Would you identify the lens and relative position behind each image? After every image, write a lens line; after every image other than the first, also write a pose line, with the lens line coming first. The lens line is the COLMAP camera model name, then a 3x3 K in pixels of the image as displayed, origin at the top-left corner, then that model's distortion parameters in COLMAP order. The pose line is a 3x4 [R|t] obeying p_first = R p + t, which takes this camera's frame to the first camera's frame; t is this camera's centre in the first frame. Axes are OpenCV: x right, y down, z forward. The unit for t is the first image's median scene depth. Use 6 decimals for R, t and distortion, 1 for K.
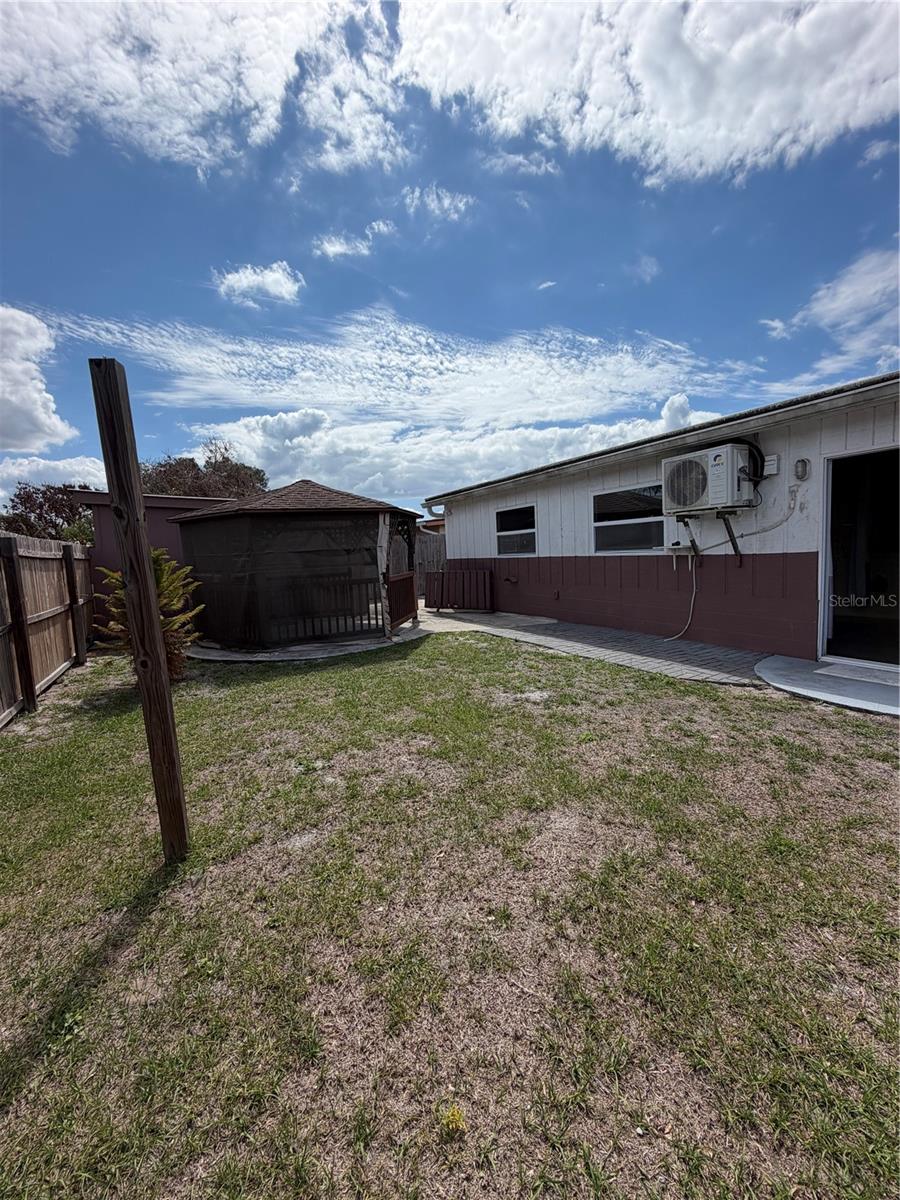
lens RADIAL K [[476.1, 0, 448.0], [0, 476.1, 608.5], [0, 0, 1]] dist [-0.000178, 0.000268]
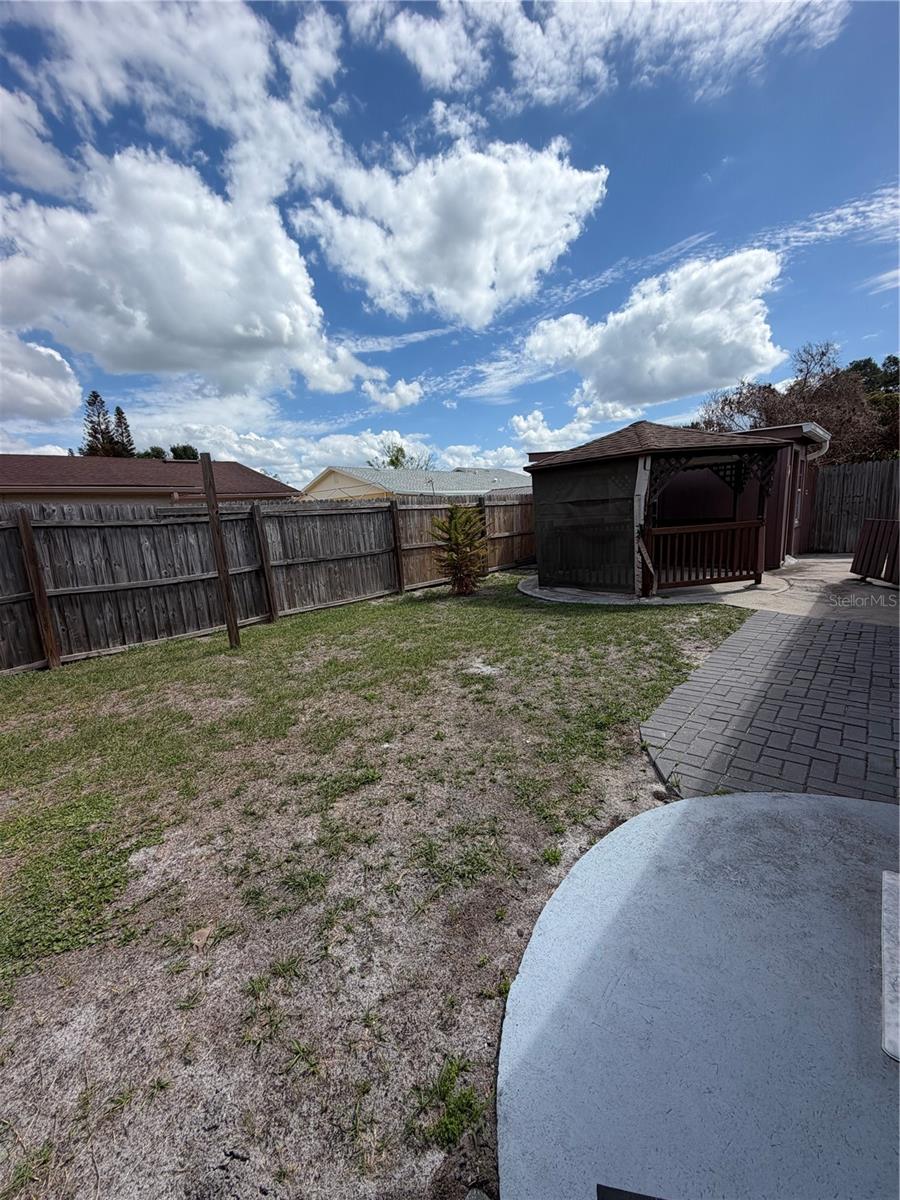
lens RADIAL K [[476.1, 0, 451.2], [0, 476.1, 597.7], [0, 0, 1]] dist [-0.000178, 0.000268]
pose [[0.330263, 0.184583, -0.925665, 1.124697], [-0.061862, 0.982817, 0.173908, -0.137051], [0.941860, -0.000171, 0.336006, 0.666948]]
